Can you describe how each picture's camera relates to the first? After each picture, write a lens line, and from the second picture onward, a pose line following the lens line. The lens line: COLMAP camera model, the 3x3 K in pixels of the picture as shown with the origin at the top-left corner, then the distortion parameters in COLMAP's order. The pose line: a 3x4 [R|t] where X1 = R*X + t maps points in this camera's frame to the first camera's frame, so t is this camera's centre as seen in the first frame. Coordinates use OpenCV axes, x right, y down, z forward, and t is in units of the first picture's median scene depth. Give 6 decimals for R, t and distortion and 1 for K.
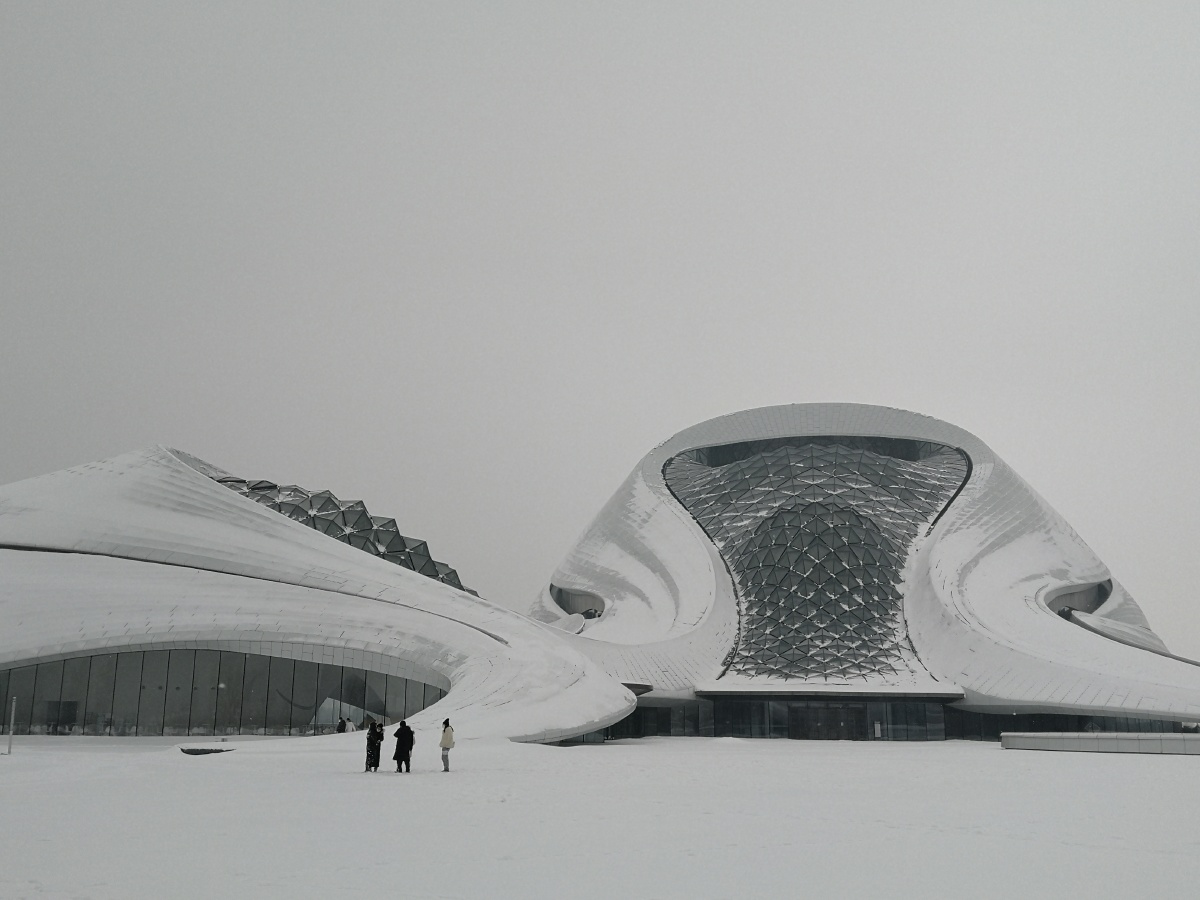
lens RADIAL K [[1118.4, 0, 600.0], [0, 1118.4, 450.0], [0, 0, 1]] dist [0.063337, -0.014970]
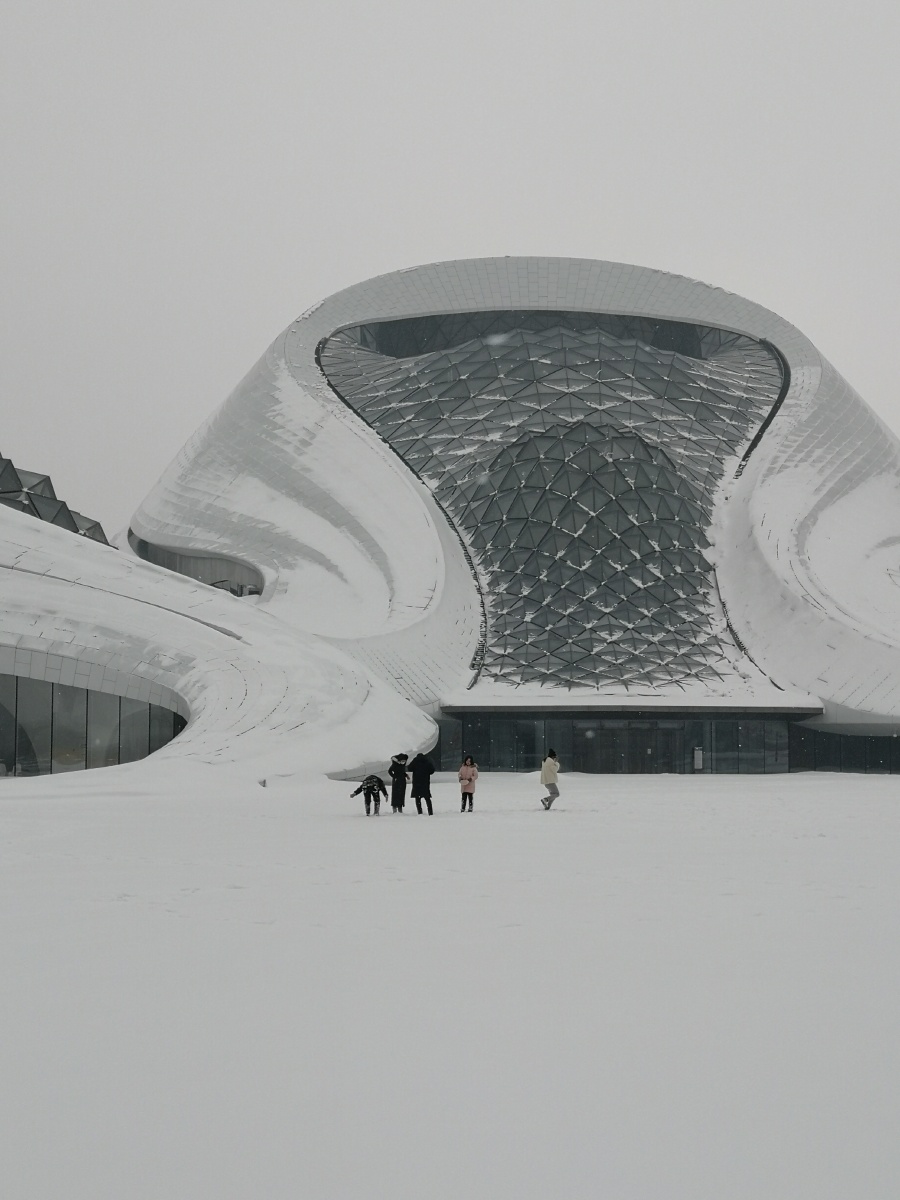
lens RADIAL K [[1884.7, 0, 450.0], [0, 1884.7, 600.0], [0, 0, 1]] dist [0.103108, -0.022742]
pose [[0.976920, 0.007907, 0.213460, -0.119455], [-0.041013, 0.987665, 0.151117, -0.014499], [-0.209632, -0.156384, 0.965194, -0.061589]]
